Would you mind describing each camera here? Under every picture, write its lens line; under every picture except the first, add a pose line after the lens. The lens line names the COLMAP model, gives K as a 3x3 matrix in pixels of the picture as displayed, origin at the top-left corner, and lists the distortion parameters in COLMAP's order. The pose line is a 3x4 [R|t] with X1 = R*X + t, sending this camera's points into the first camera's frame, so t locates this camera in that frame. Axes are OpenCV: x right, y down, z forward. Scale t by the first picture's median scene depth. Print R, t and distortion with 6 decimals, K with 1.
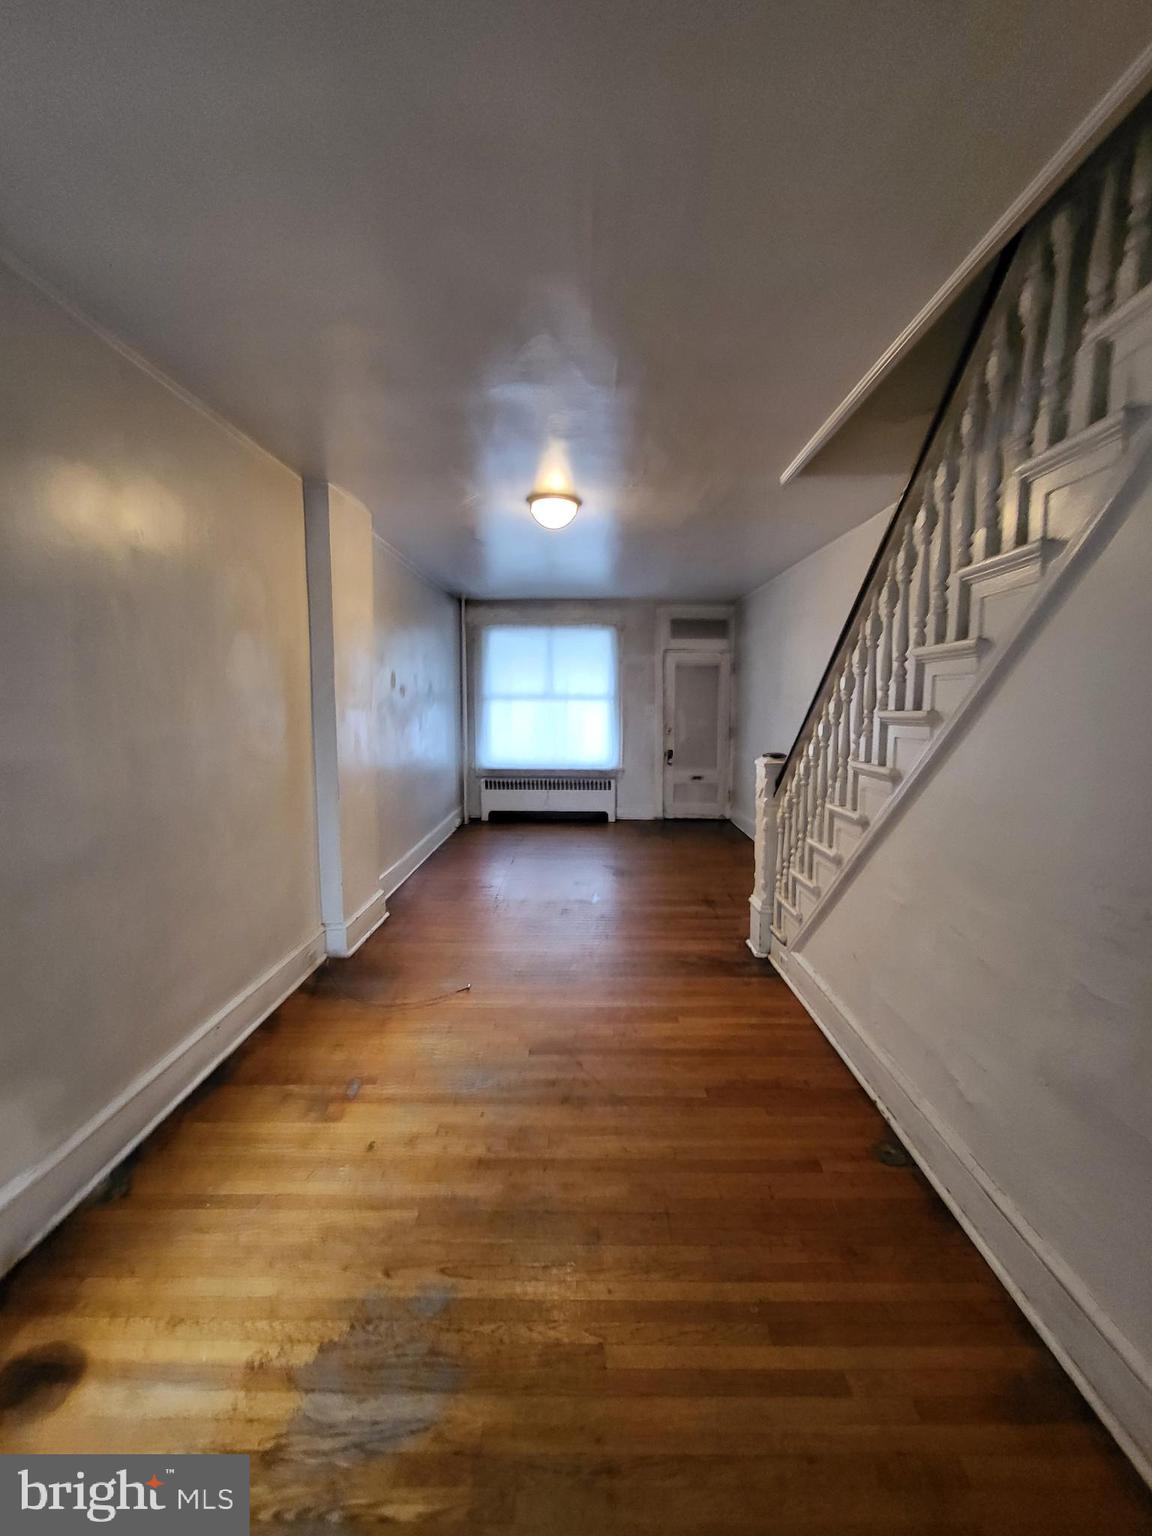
lens RADIAL K [[603.2, 0, 583.1], [0, 603.2, 757.9], [0, 0, 1]] dist [-0.001102, -0.000553]
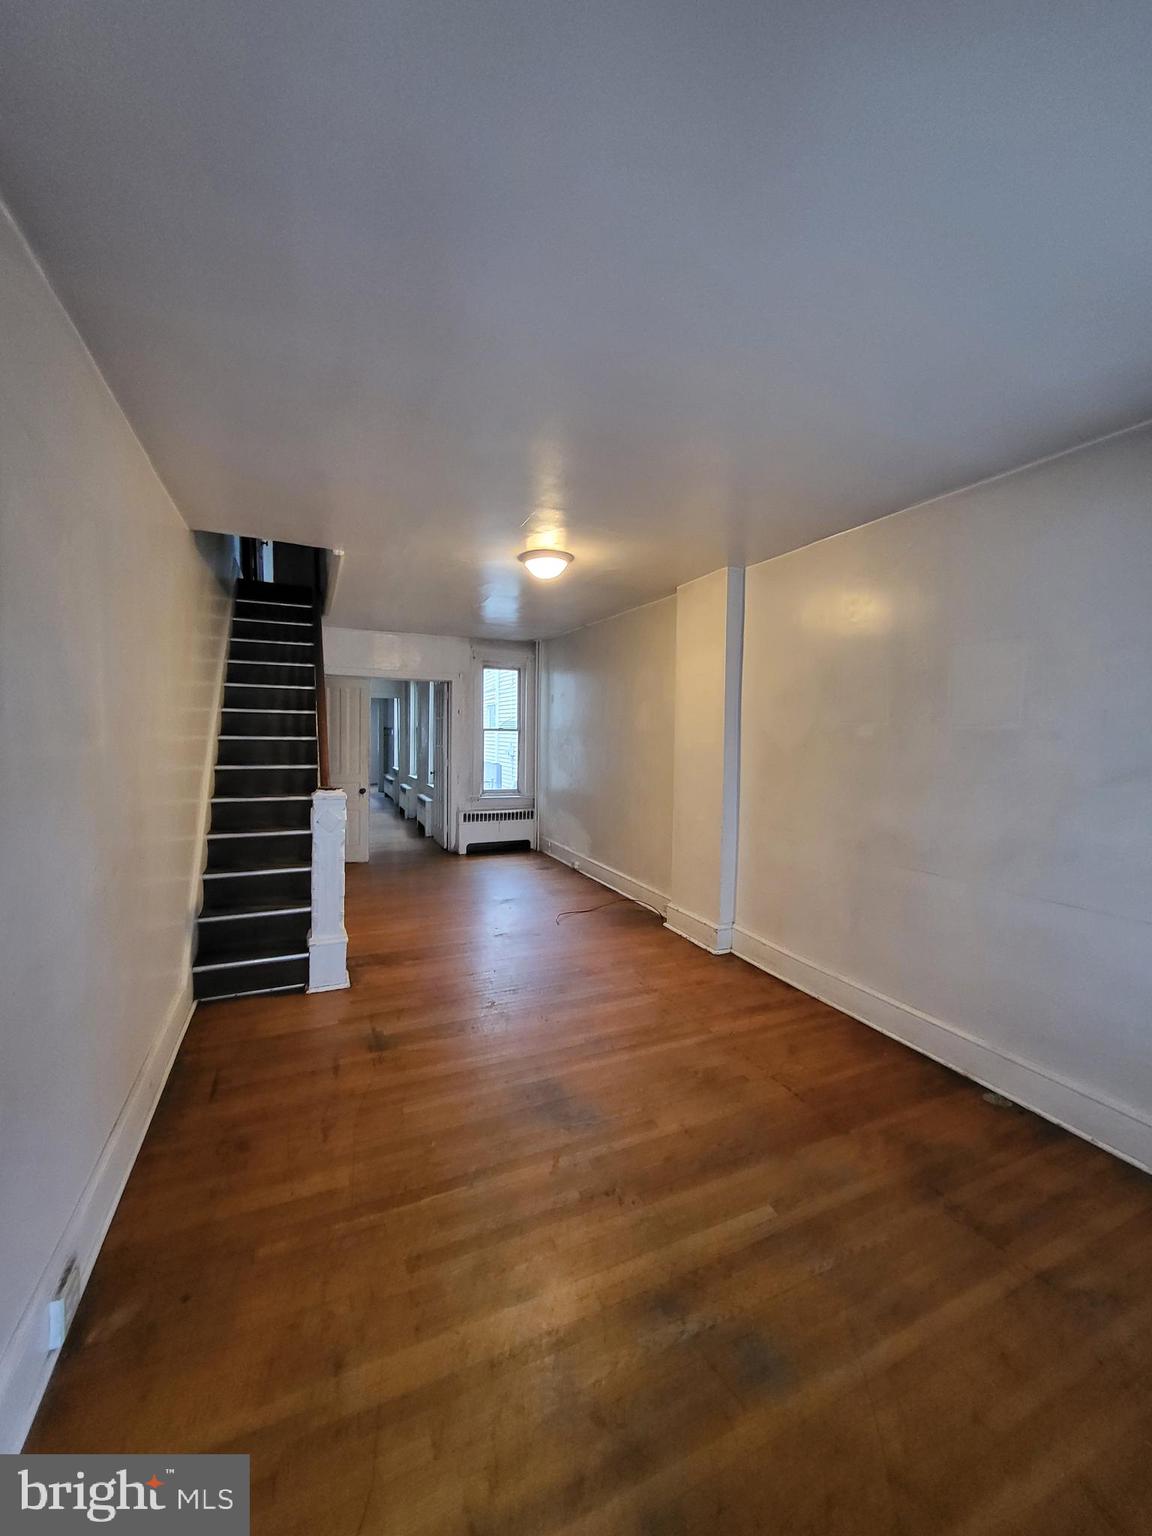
lens RADIAL K [[603.2, 0, 583.1], [0, 603.2, 757.9], [0, 0, 1]] dist [-0.001102, -0.000553]
pose [[-0.905799, -0.006803, -0.423653, 0.380172], [-0.066552, 0.989745, 0.126399, -0.219255], [0.418449, 0.142687, -0.896962, 2.174258]]
